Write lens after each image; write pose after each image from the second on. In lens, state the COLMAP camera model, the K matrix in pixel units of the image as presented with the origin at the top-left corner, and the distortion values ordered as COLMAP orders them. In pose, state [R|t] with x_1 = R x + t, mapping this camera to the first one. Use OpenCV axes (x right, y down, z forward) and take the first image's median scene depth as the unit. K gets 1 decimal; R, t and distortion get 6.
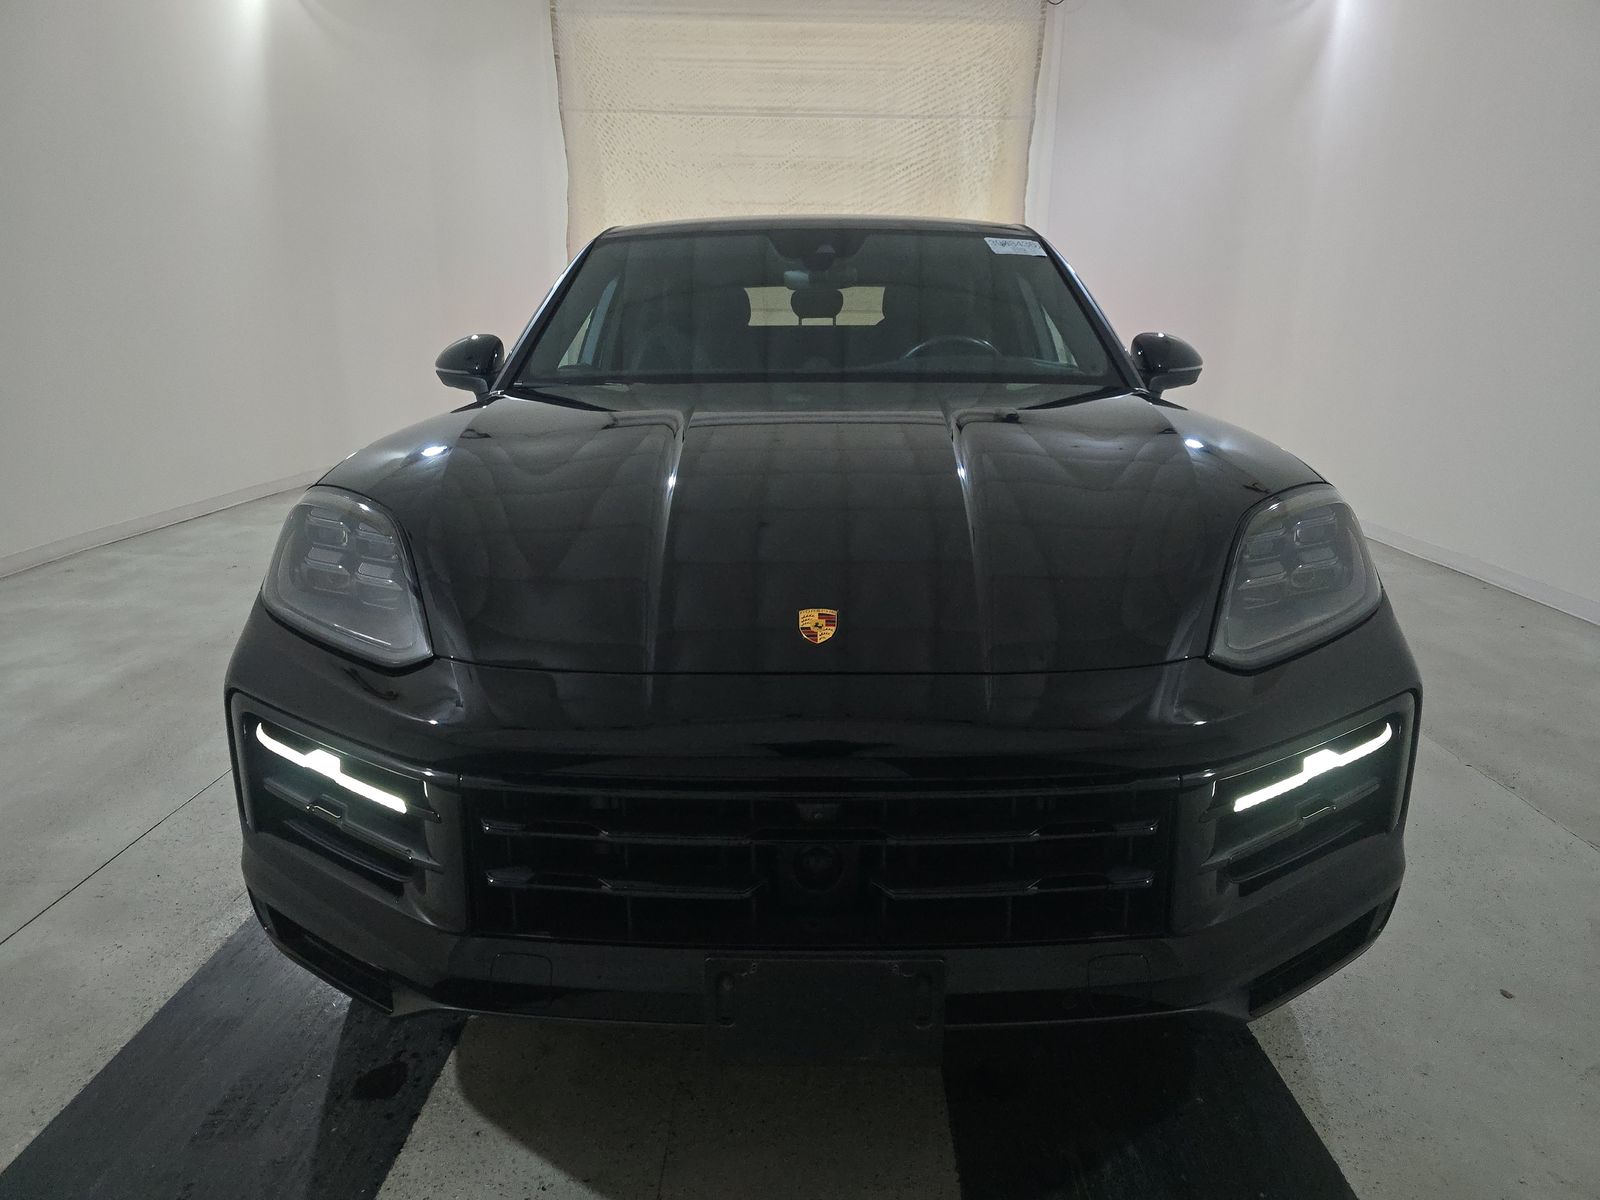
lens RADIAL K [[1109.1, 0, 800.0], [0, 1109.1, 600.0], [0, 0, 1]] dist [0.042843, -0.043817]
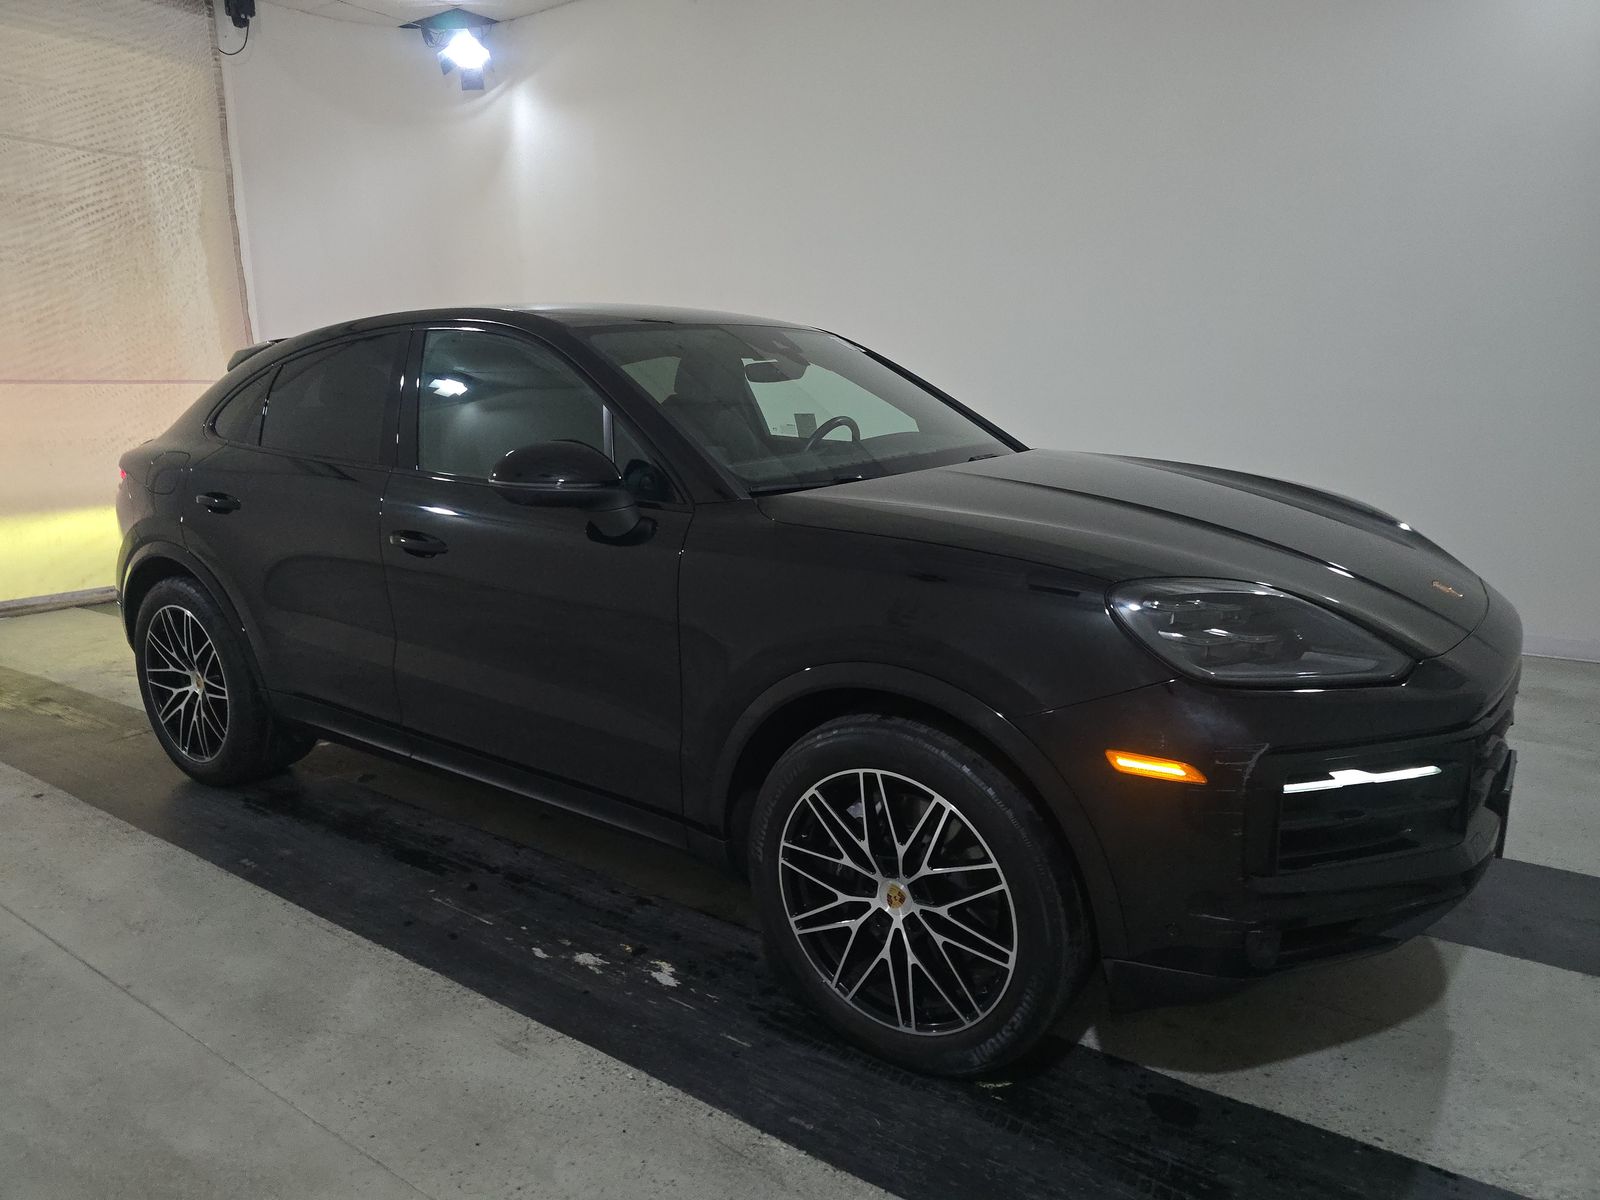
lens RADIAL K [[1109.1, 0, 800.0], [0, 1109.1, 600.0], [0, 0, 1]] dist [0.042843, -0.043817]
pose [[0.543867, -0.172730, 0.821202, -0.345308], [0.209501, 0.975548, 0.066446, -0.052572], [-0.812599, 0.135905, 0.566756, 0.148830]]
